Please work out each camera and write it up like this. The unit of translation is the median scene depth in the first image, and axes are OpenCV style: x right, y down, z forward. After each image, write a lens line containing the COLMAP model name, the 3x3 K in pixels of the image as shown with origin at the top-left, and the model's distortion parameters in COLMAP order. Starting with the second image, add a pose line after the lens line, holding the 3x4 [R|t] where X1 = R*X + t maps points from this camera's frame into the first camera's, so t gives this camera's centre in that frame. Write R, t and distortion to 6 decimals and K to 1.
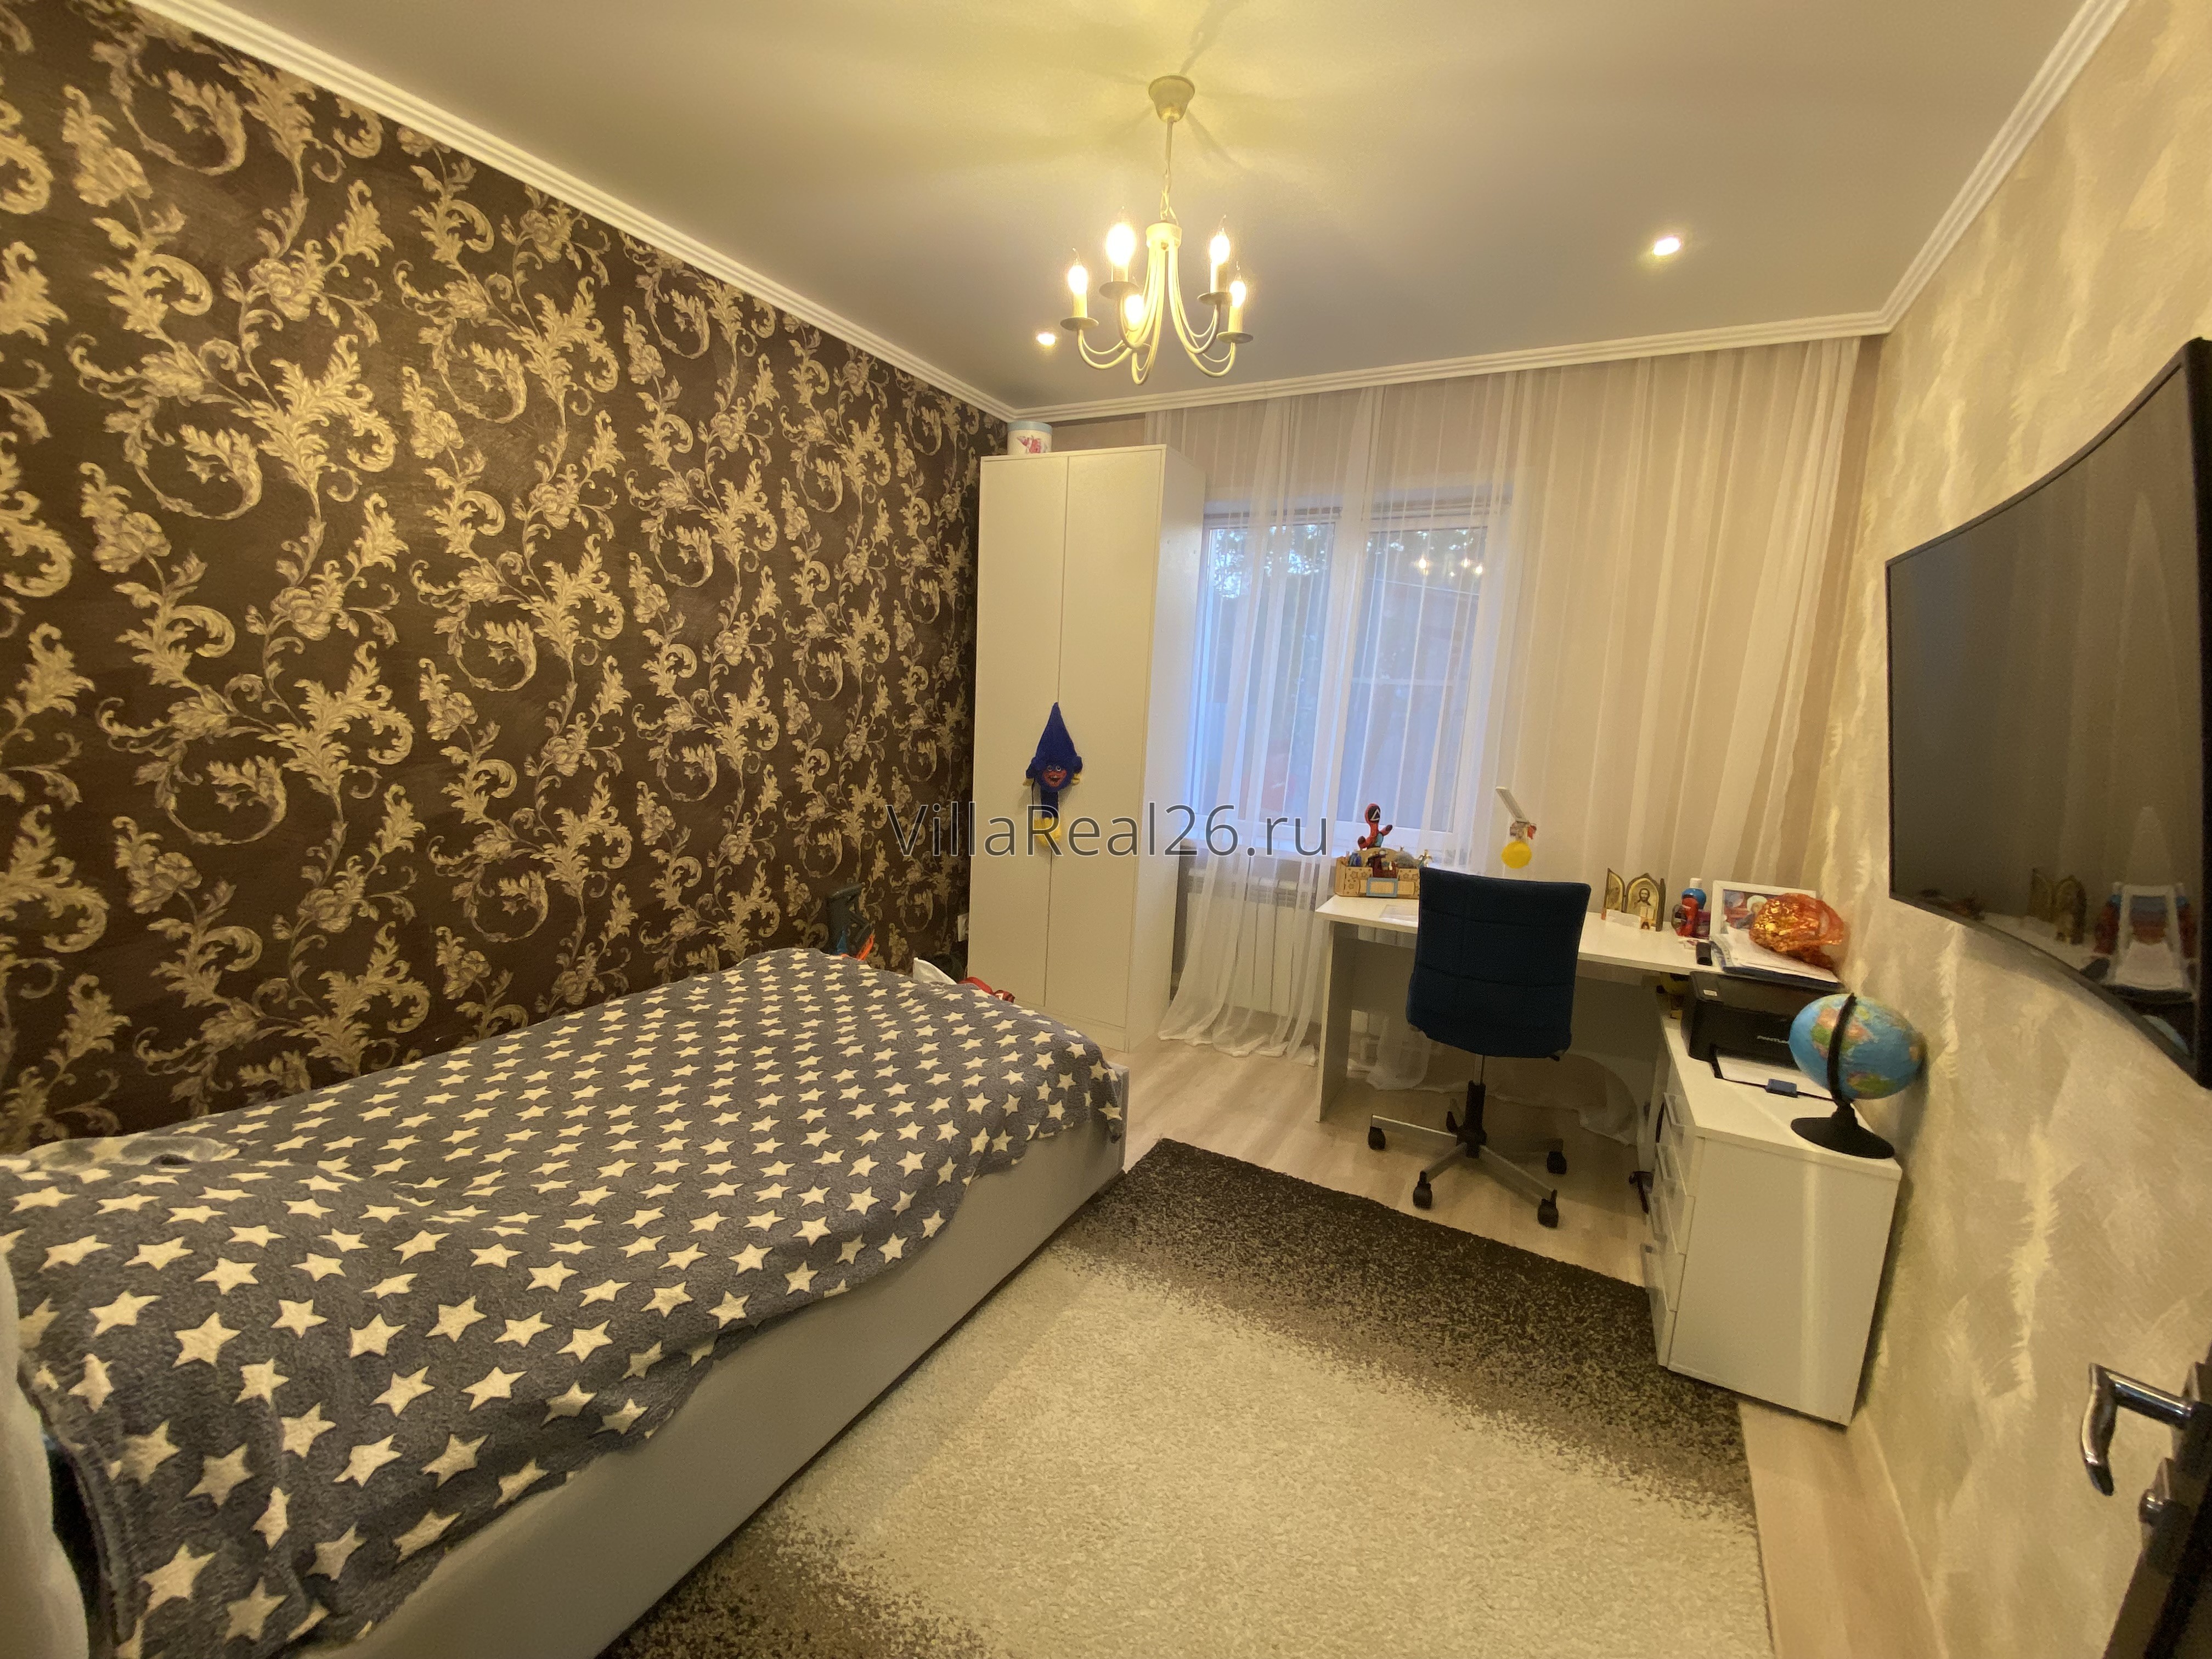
lens RADIAL K [[882.6, 0, 1106.6], [0, 882.6, 823.8], [0, 0, 1]] dist [0.006020, -0.014328]
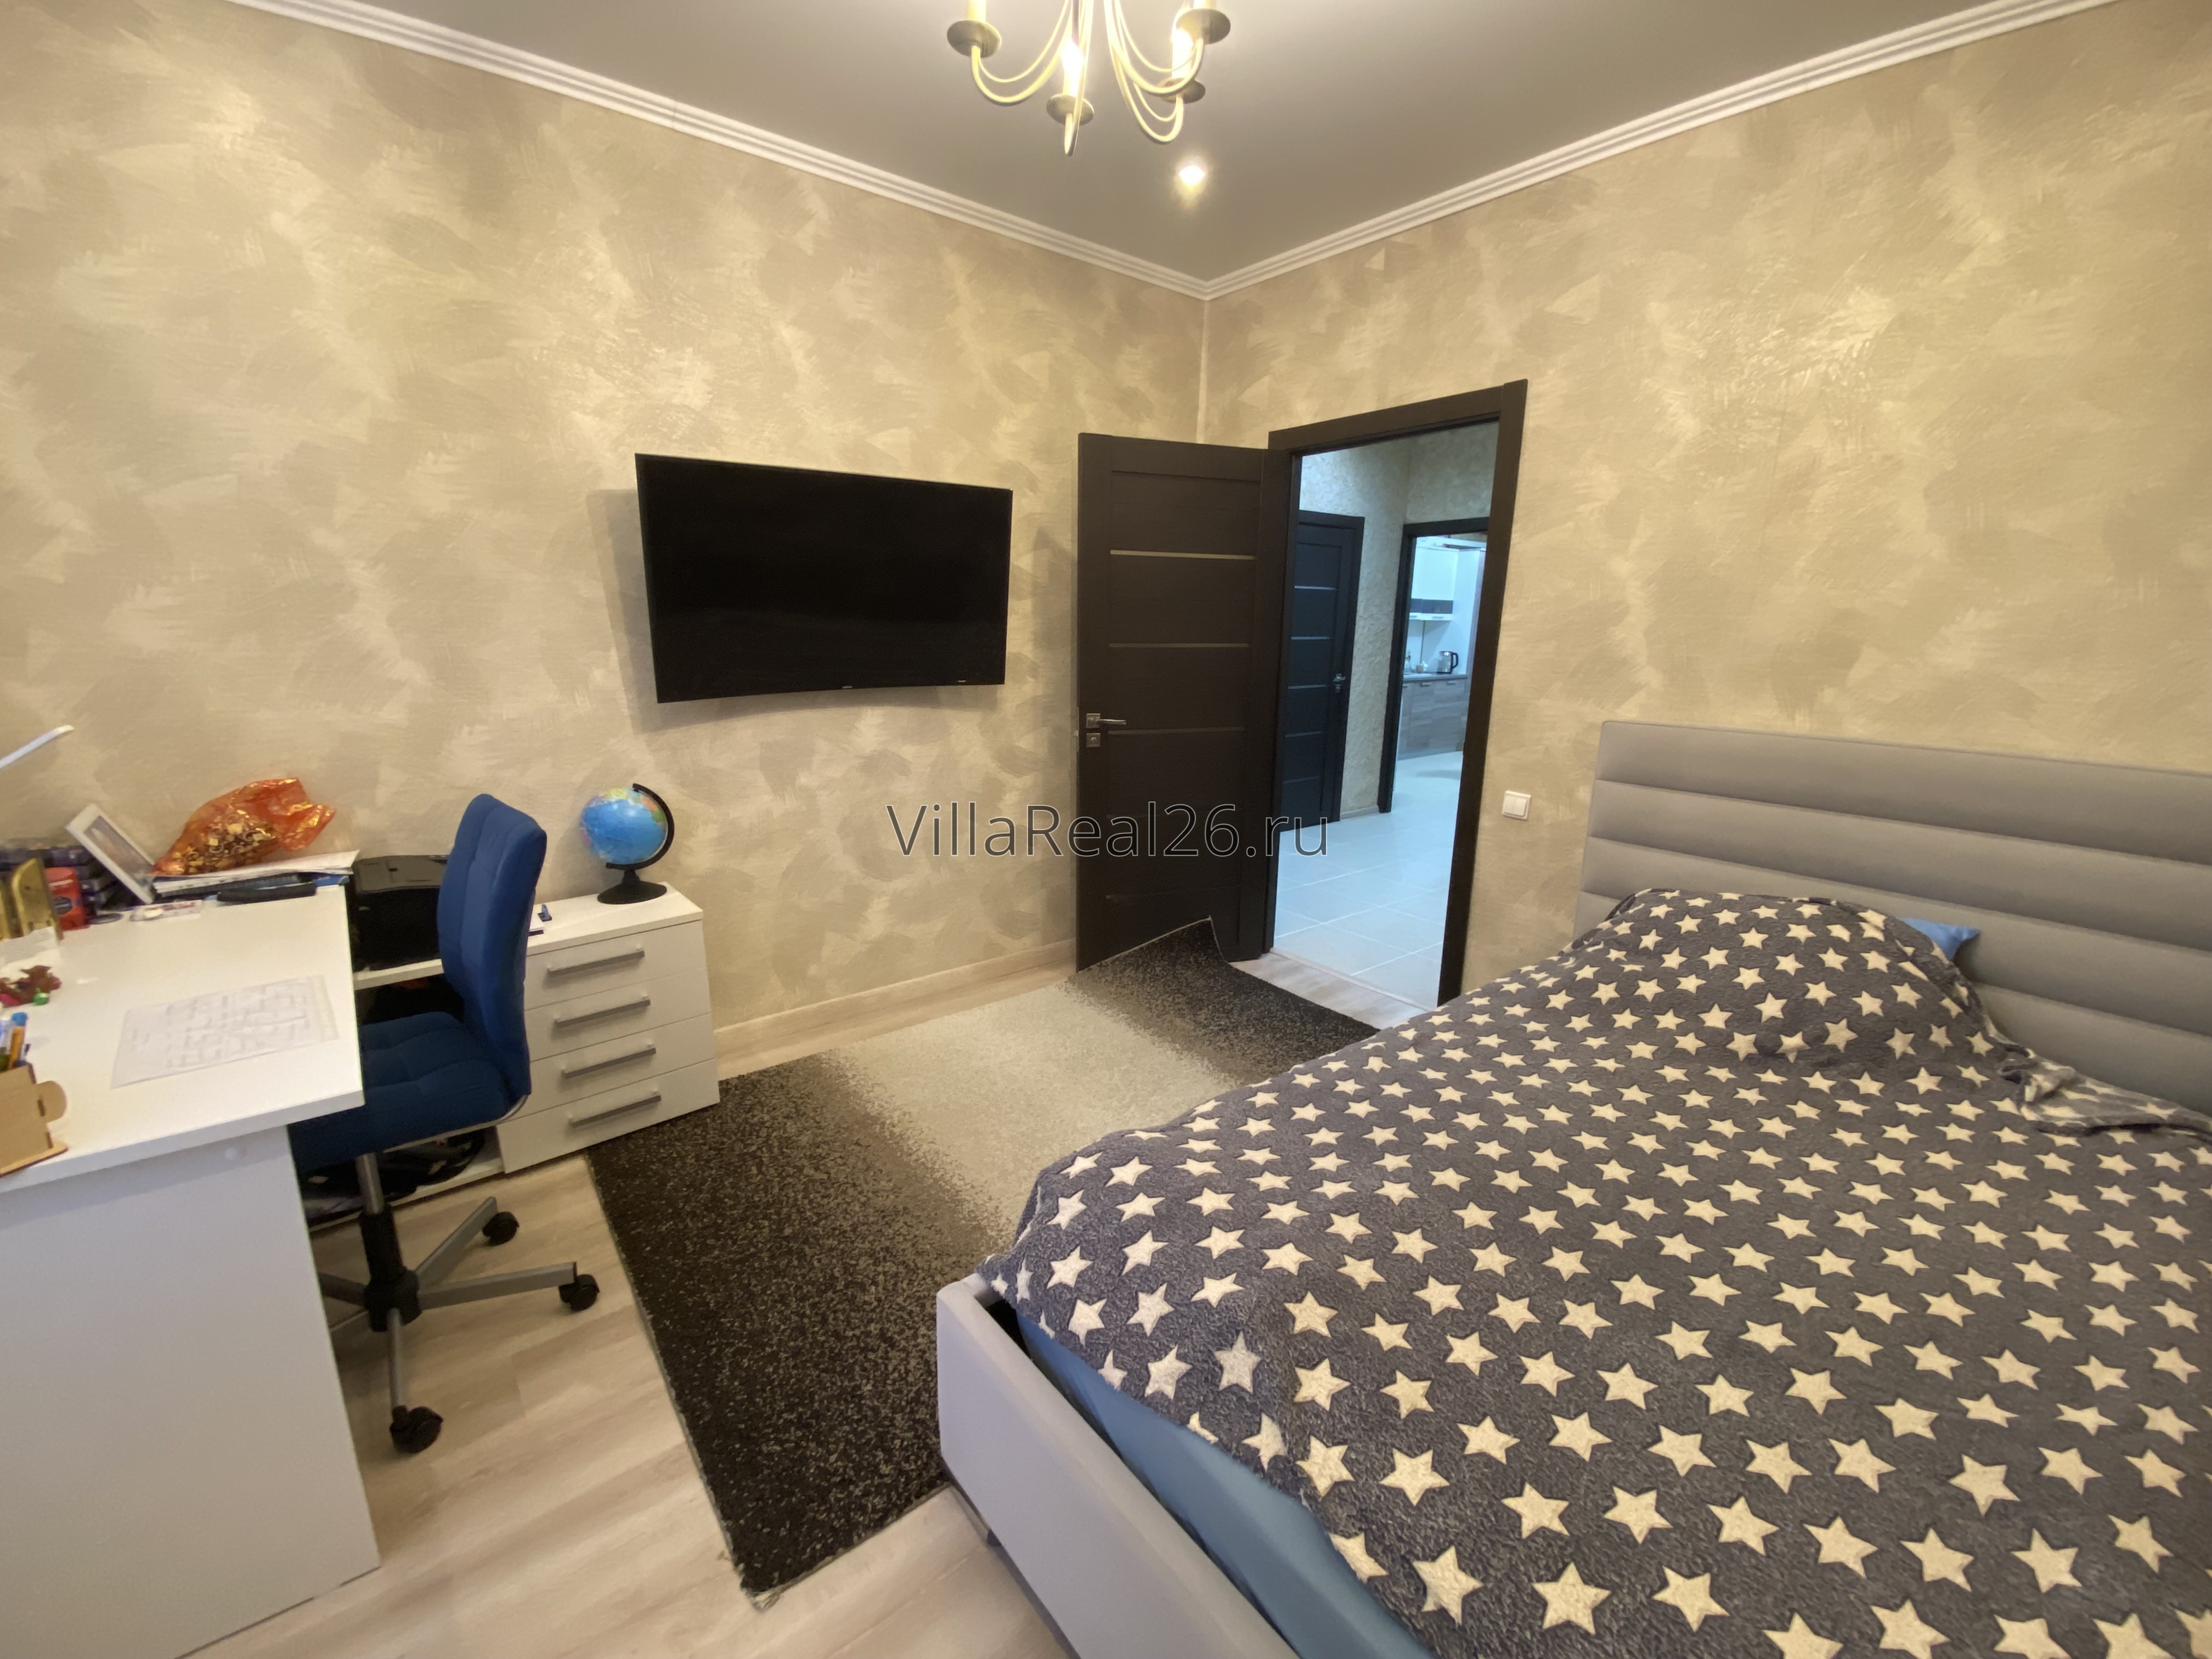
lens RADIAL K [[882.6, 0, 1107.7], [0, 882.6, 826.1], [0, 0, 1]] dist [0.006020, -0.014328]
pose [[-0.926951, -0.150757, 0.343561, -0.242476], [-0.001868, 0.917560, 0.397593, -0.224637], [-0.375178, 0.367907, -0.850815, 1.543106]]
